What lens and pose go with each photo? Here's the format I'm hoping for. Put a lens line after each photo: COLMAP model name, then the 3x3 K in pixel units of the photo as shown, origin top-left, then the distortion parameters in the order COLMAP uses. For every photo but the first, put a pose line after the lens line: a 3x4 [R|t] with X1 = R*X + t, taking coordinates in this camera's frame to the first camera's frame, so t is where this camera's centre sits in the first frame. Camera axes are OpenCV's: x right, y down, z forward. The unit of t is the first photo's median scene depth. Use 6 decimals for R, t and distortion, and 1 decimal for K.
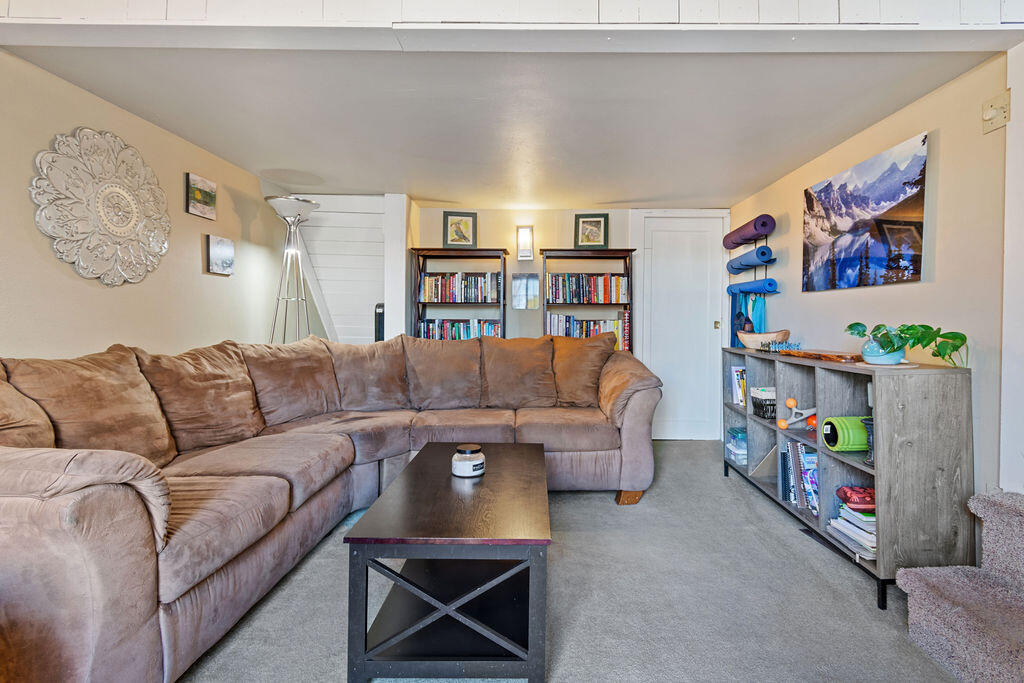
lens RADIAL K [[477.1, 0, 514.6], [0, 477.1, 329.1], [0, 0, 1]] dist [0.000037, -0.000199]
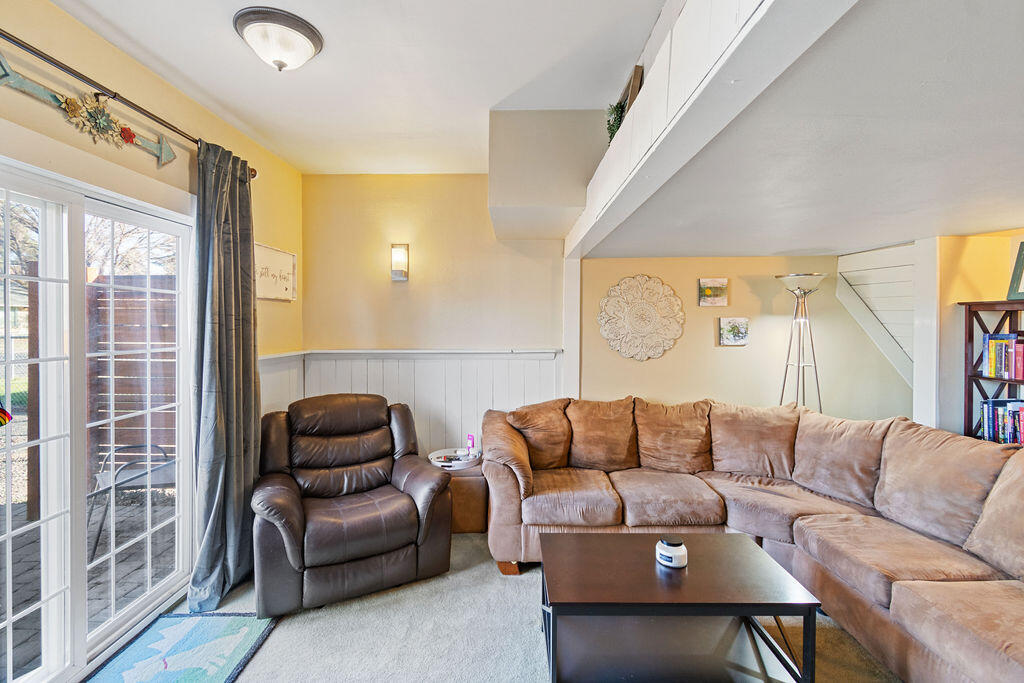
lens RADIAL K [[457.8, 0, 515.4], [0, 457.8, 318.7], [0, 0, 1]] dist [0.001508, -0.000024]
pose [[0.027849, -0.010317, -0.999559, 0.674889], [-0.009981, 0.999894, -0.010599, -0.179747], [0.999562, 0.010271, 0.027743, 0.388536]]
